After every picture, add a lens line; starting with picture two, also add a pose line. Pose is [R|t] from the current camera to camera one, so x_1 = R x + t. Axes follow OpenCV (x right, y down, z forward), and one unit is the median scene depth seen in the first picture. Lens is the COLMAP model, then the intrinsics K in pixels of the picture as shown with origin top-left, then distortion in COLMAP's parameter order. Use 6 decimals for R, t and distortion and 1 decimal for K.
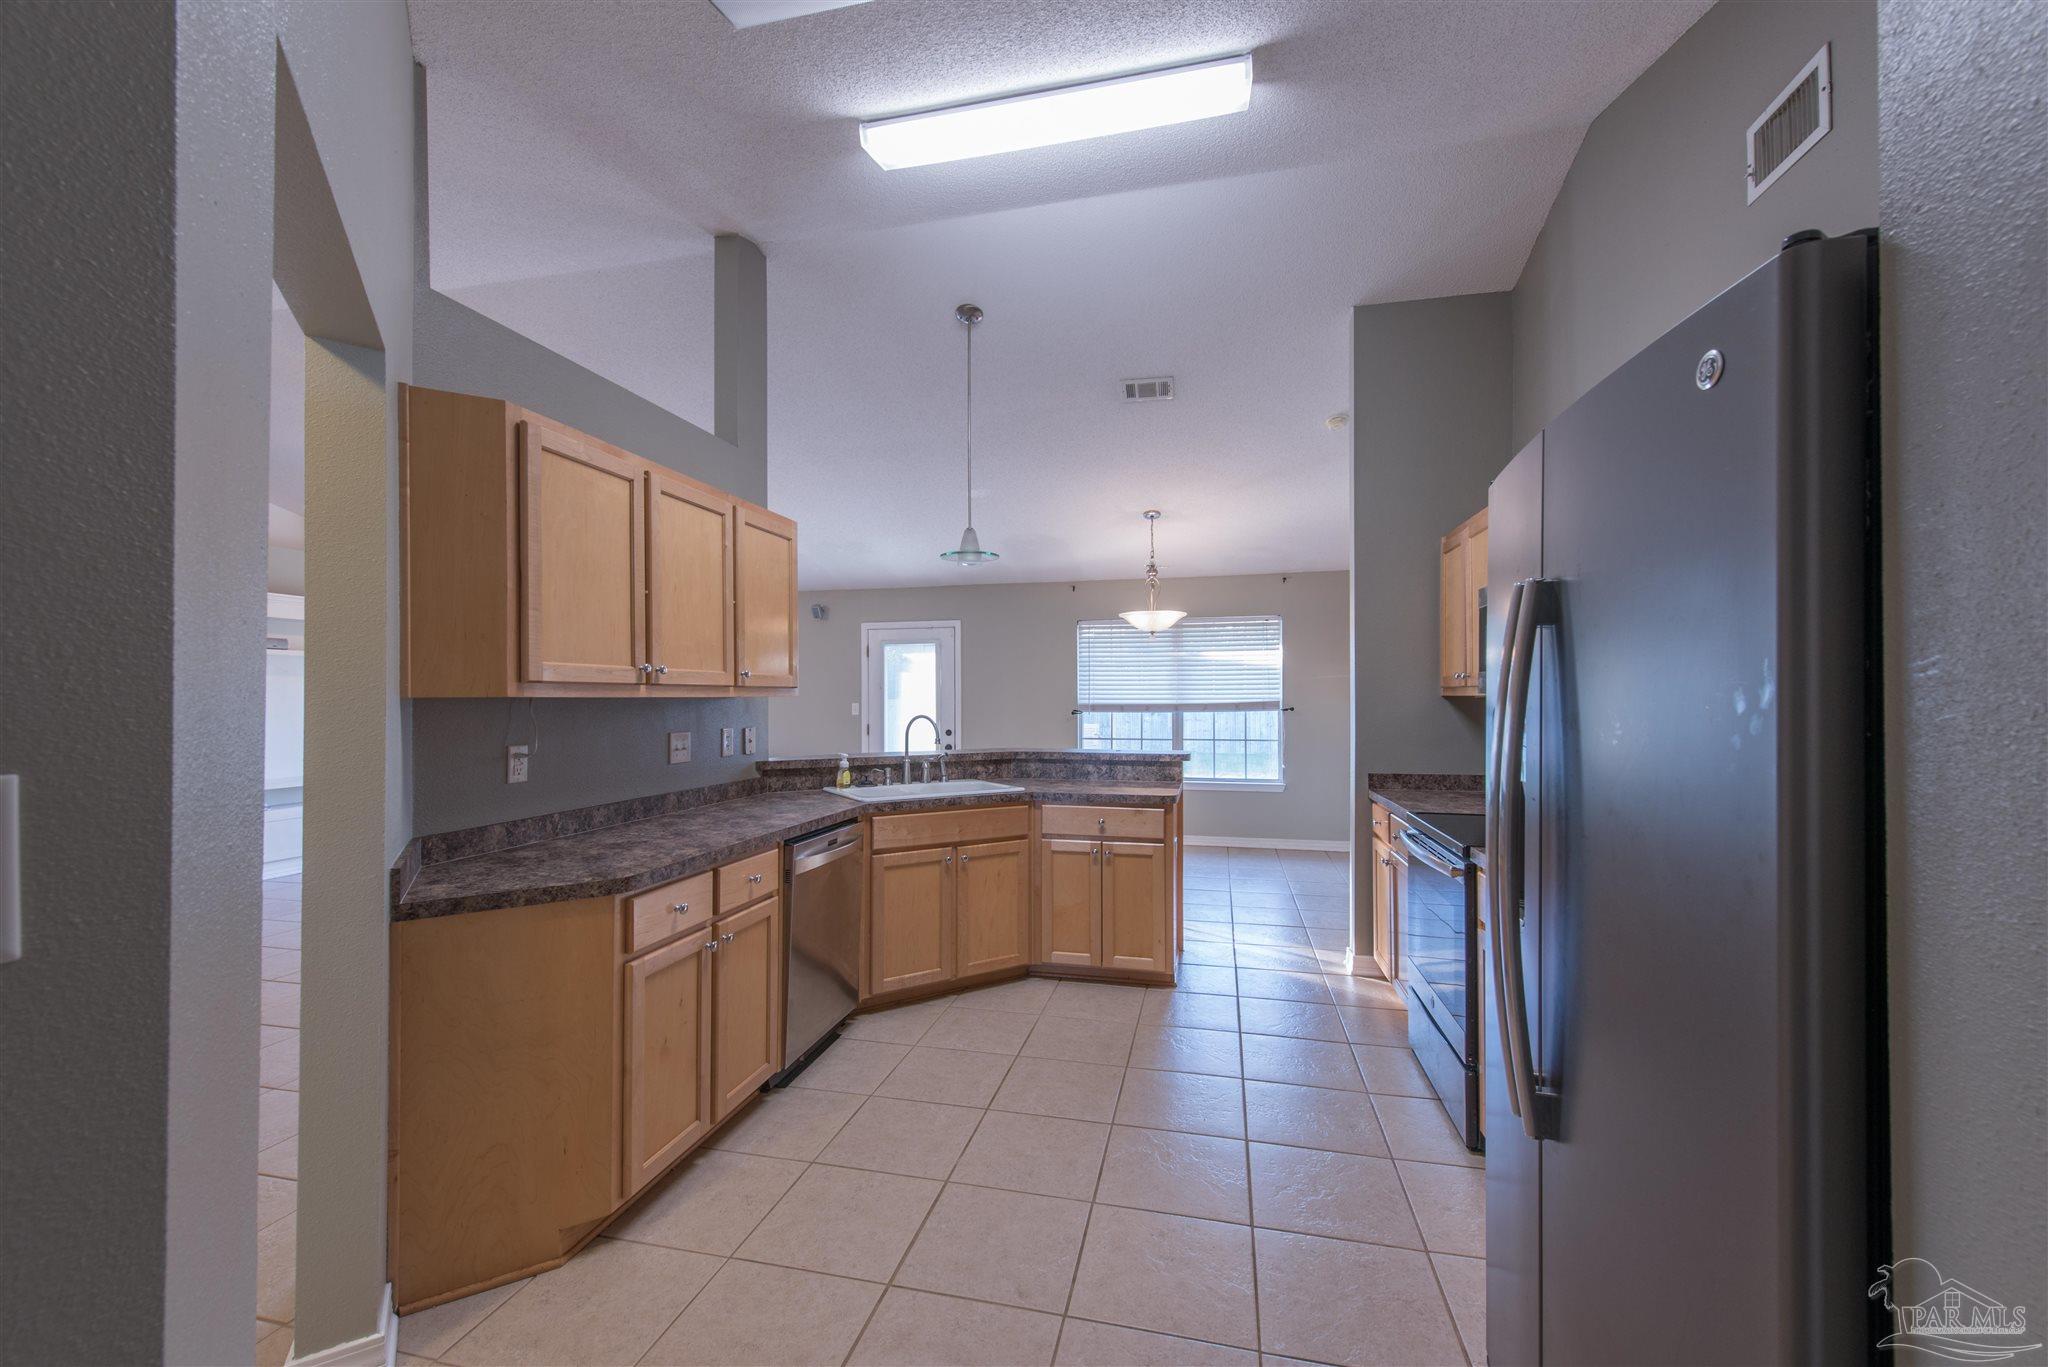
lens RADIAL K [[834.1, 0, 1024.0], [0, 834.1, 683.5], [0, 0, 1]] dist [0.000164, -0.000312]
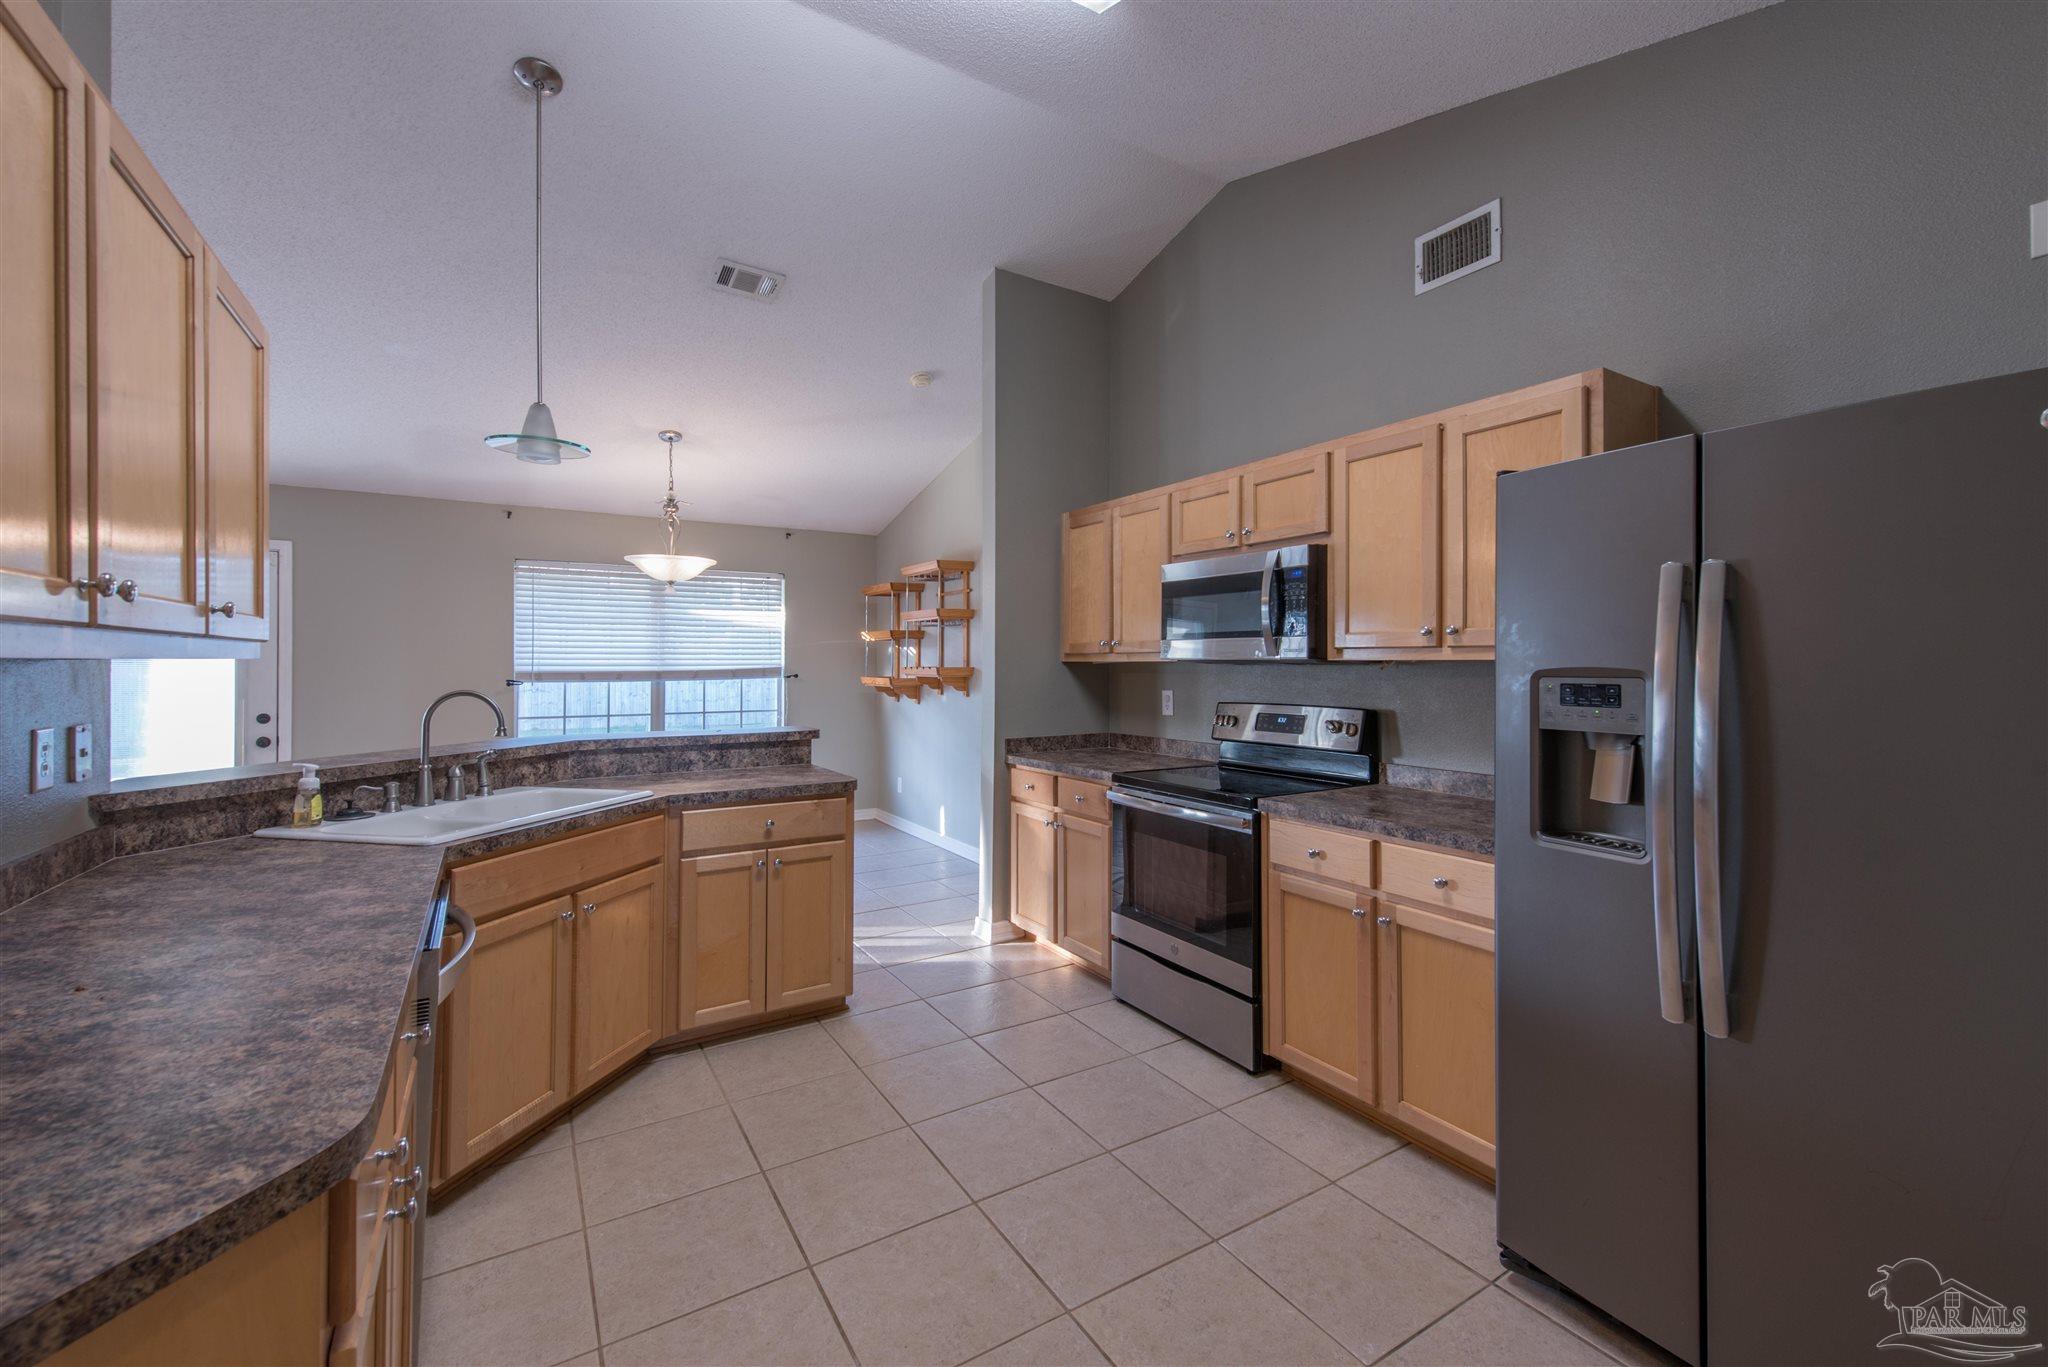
lens RADIAL K [[841.2, 0, 1054.2], [0, 841.2, 655.0], [0, 0, 1]] dist [0.001462, -0.000451]
pose [[0.690378, 0.008523, 0.723398, -0.254416], [-0.012770, 0.999918, 0.000407, 0.005614], [-0.723336, -0.009519, 0.690431, 0.241771]]
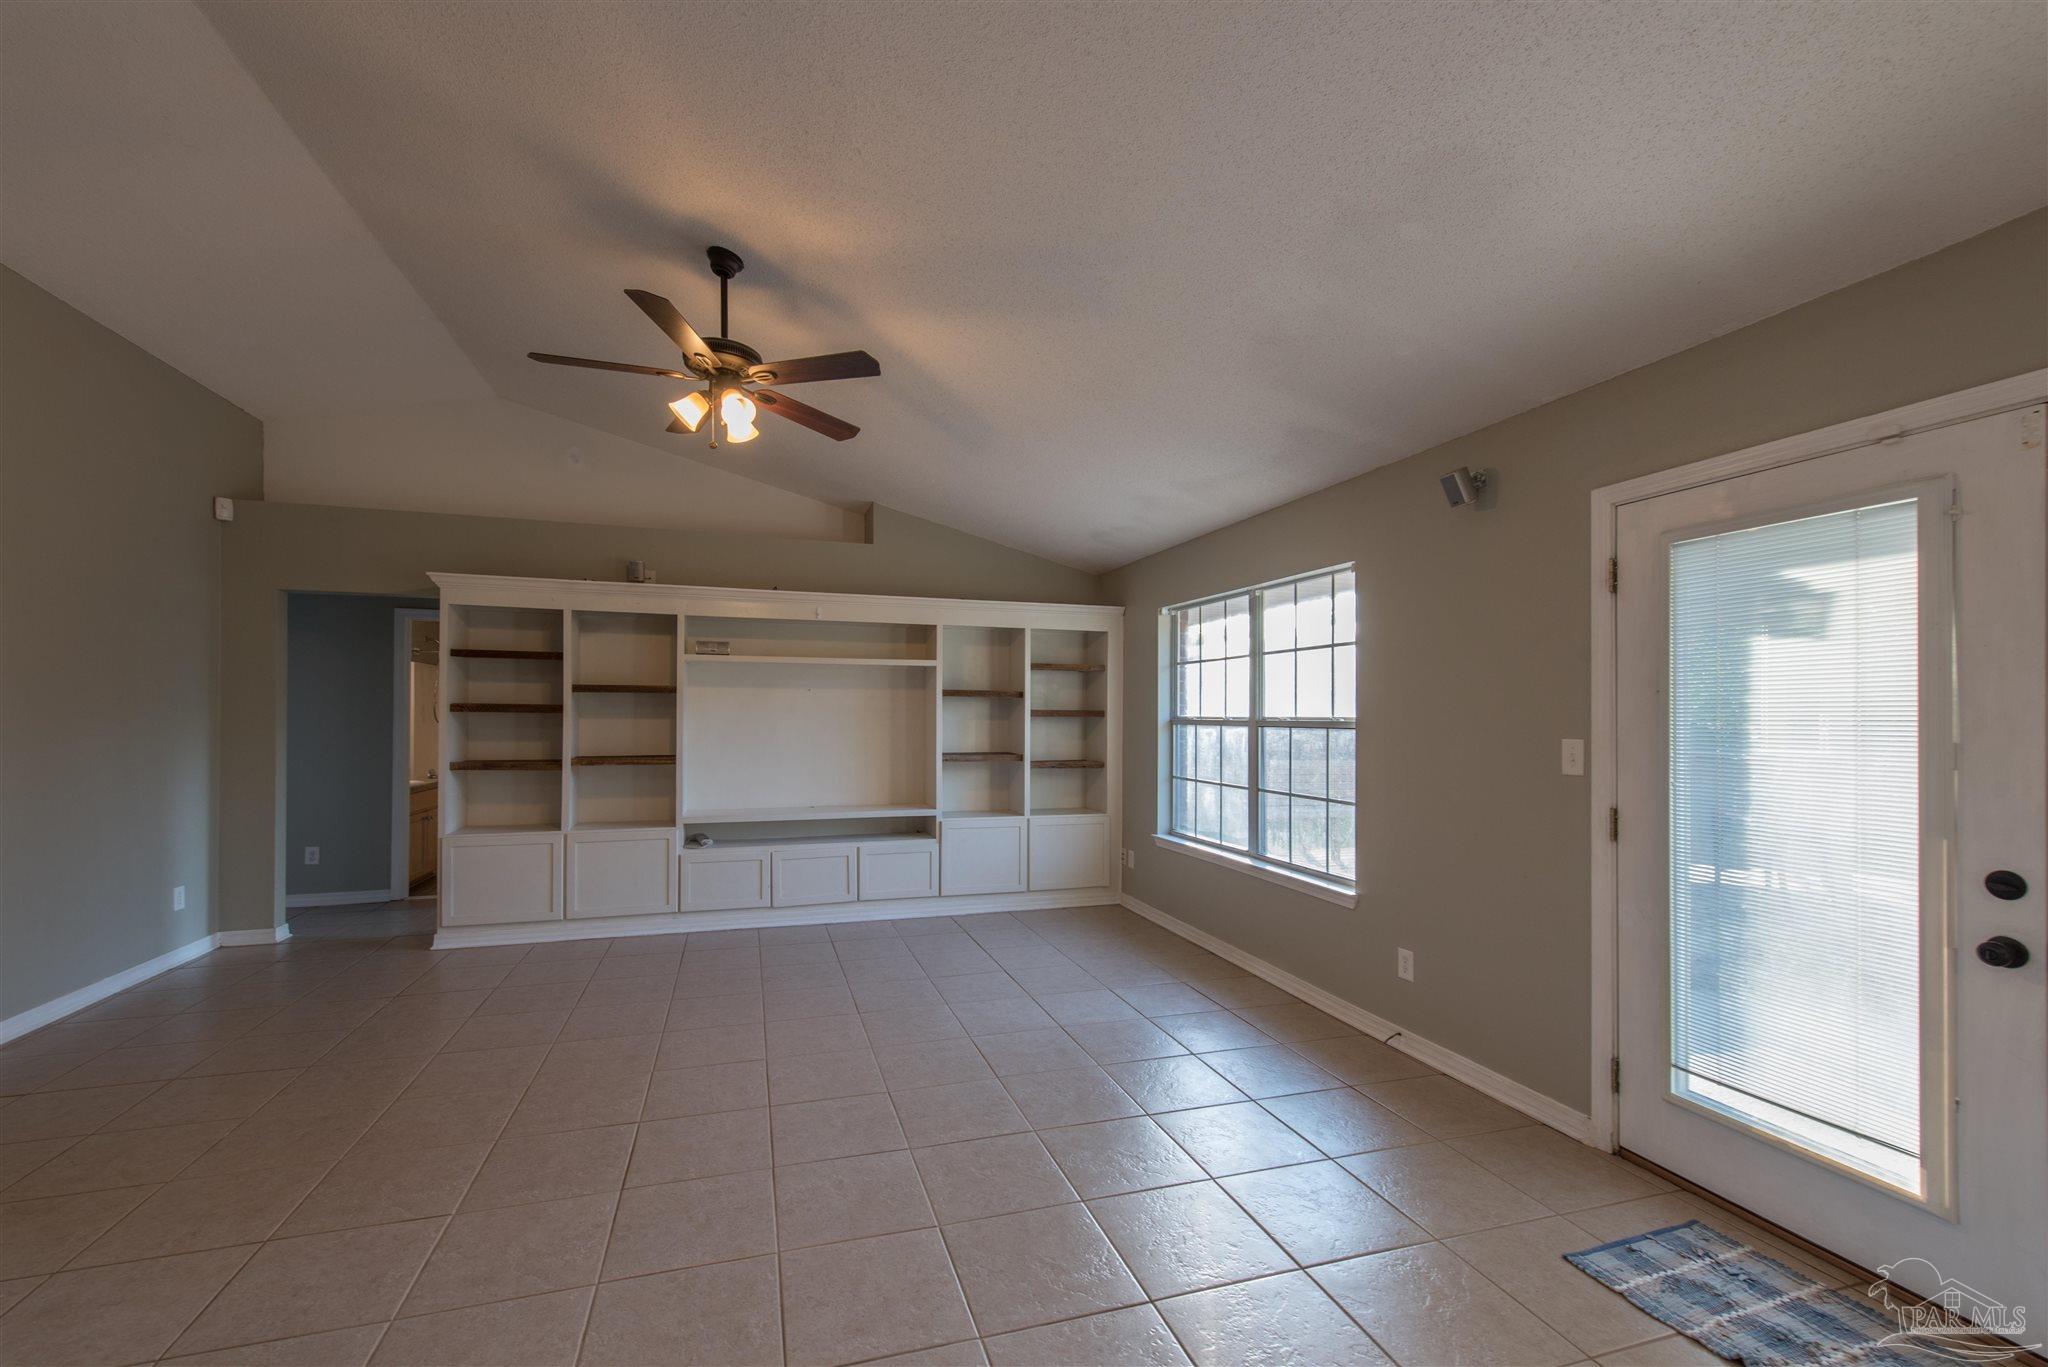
lens RADIAL K [[832.9, 0, 982.3], [0, 832.9, 713.0], [0, 0, 1]] dist [-0.000643, -0.000426]
pose [[0.508378, 0.003509, -0.861127, -0.070643], [0.006592, 0.999947, 0.007966, 0.017253], [0.861109, -0.009726, 0.508328, 1.199955]]
